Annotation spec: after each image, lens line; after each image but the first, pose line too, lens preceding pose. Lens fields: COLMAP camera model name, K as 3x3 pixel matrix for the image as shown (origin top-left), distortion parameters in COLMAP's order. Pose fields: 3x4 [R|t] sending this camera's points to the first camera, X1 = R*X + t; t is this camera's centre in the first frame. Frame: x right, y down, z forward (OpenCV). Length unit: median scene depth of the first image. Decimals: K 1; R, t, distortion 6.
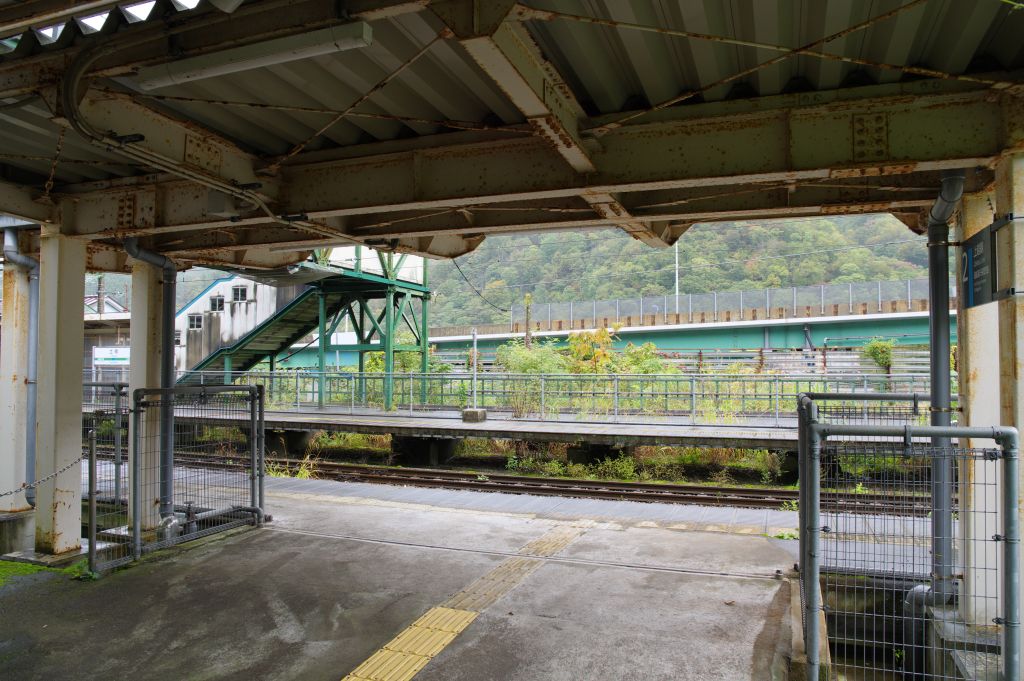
lens RADIAL K [[720.3, 0, 512.0], [0, 720.3, 340.5], [0, 0, 1]] dist [-0.107333, 0.072809]
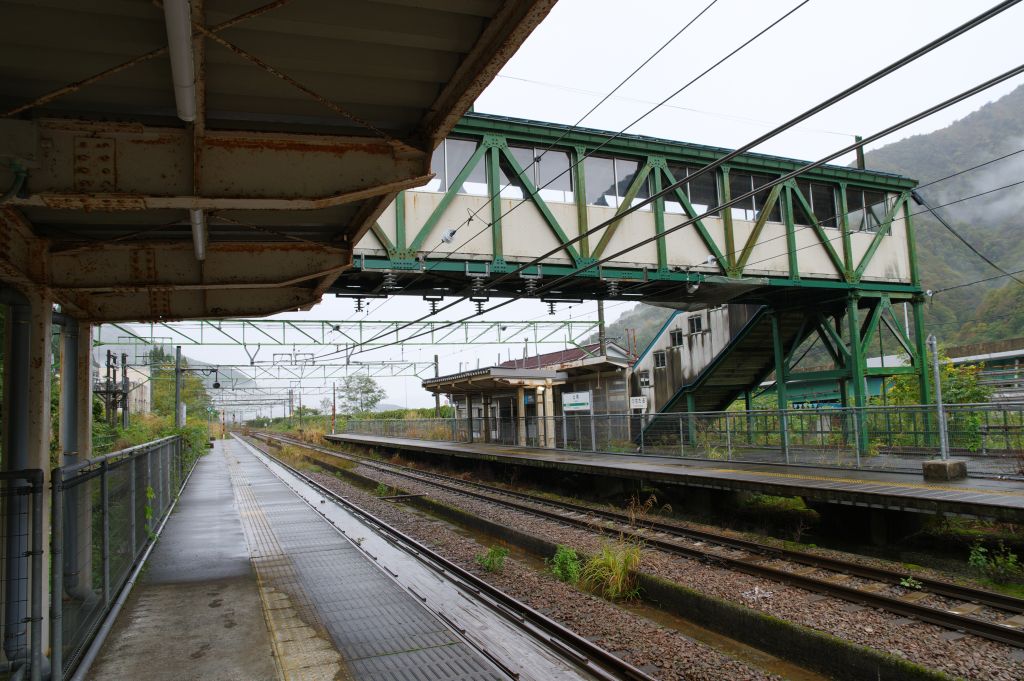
lens RADIAL K [[720.3, 0, 512.0], [0, 720.3, 340.5], [0, 0, 1]] dist [-0.107333, 0.072809]
pose [[0.698295, -0.102070, -0.708495, 0.092965], [0.069497, 0.994773, -0.074816, 0.005923], [0.712428, 0.003005, 0.701739, 0.205061]]
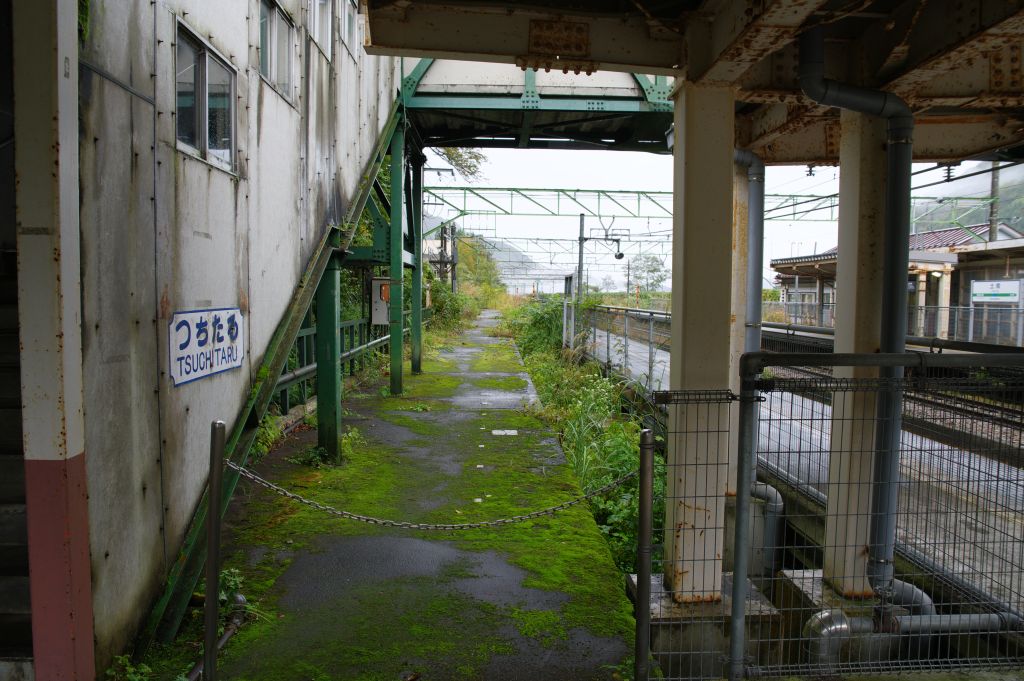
lens RADIAL K [[720.3, 0, 512.0], [0, 720.3, 340.5], [0, 0, 1]] dist [-0.107333, 0.072809]
pose [[0.397376, 0.058376, -0.915797, -0.028556], [0.025325, 0.996897, 0.074534, 0.003866], [0.917306, -0.052810, 0.394665, 0.124732]]
